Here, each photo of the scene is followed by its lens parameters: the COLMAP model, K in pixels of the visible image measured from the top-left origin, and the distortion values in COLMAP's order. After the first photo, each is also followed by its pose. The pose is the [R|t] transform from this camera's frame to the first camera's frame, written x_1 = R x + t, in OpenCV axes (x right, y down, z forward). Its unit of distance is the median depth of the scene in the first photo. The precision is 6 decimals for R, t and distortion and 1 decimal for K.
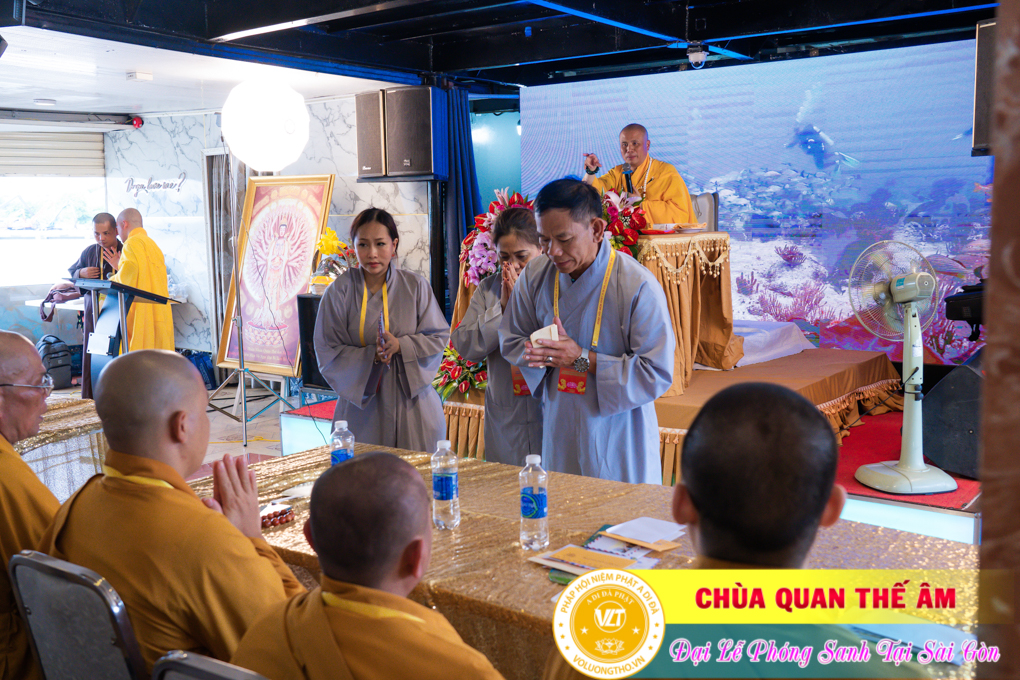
lens RADIAL K [[1052.1, 0, 508.8], [0, 1052.1, 338.4], [0, 0, 1]] dist [-0.007881, 0.000000]
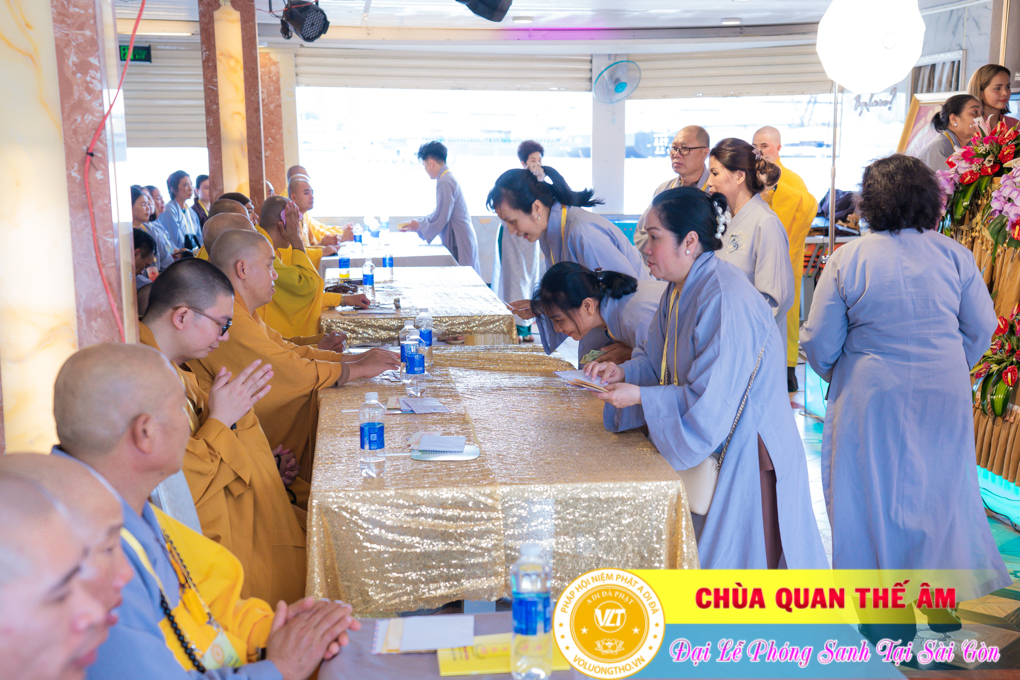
lens RADIAL K [[1456.6, 0, 511.6], [0, 1456.6, 333.7], [0, 0, 1]] dist [0.287806, 0.000000]
pose [[0.656799, 0.110012, -0.745997, 0.467115], [-0.092896, 0.993569, 0.064733, -0.010617], [0.748321, 0.026784, 0.662795, -0.032745]]
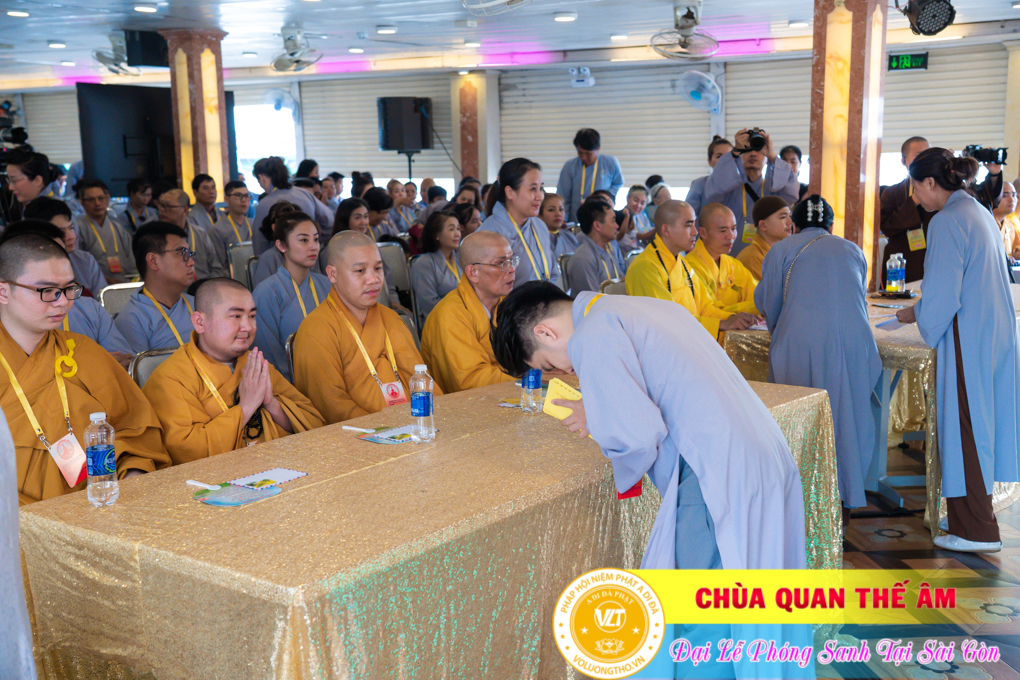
lens RADIAL K [[1207.8, 0, 515.1], [0, 1207.8, 332.3], [0, 0, 1]] dist [0.153633, 0.000000]
pose [[-0.069242, 0.163289, -0.984145, 0.421490], [-0.112334, 0.978963, 0.170333, -0.052319], [0.991255, 0.122347, -0.049442, 0.348158]]
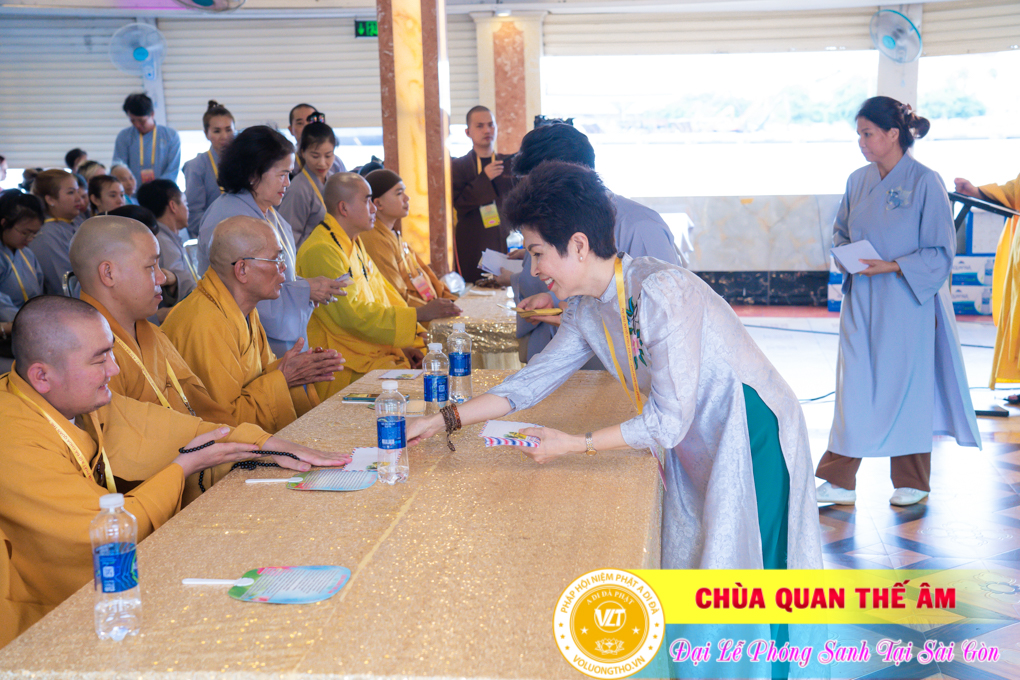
lens RADIAL K [[1378.8, 0, 509.9], [0, 1378.8, 345.8], [0, 0, 1]] dist [0.235926, 0.000000]
pose [[0.448932, 0.146678, -0.881445, 0.365971], [-0.094811, 0.988686, 0.116234, -0.022664], [0.888522, 0.031390, 0.457759, 0.169091]]
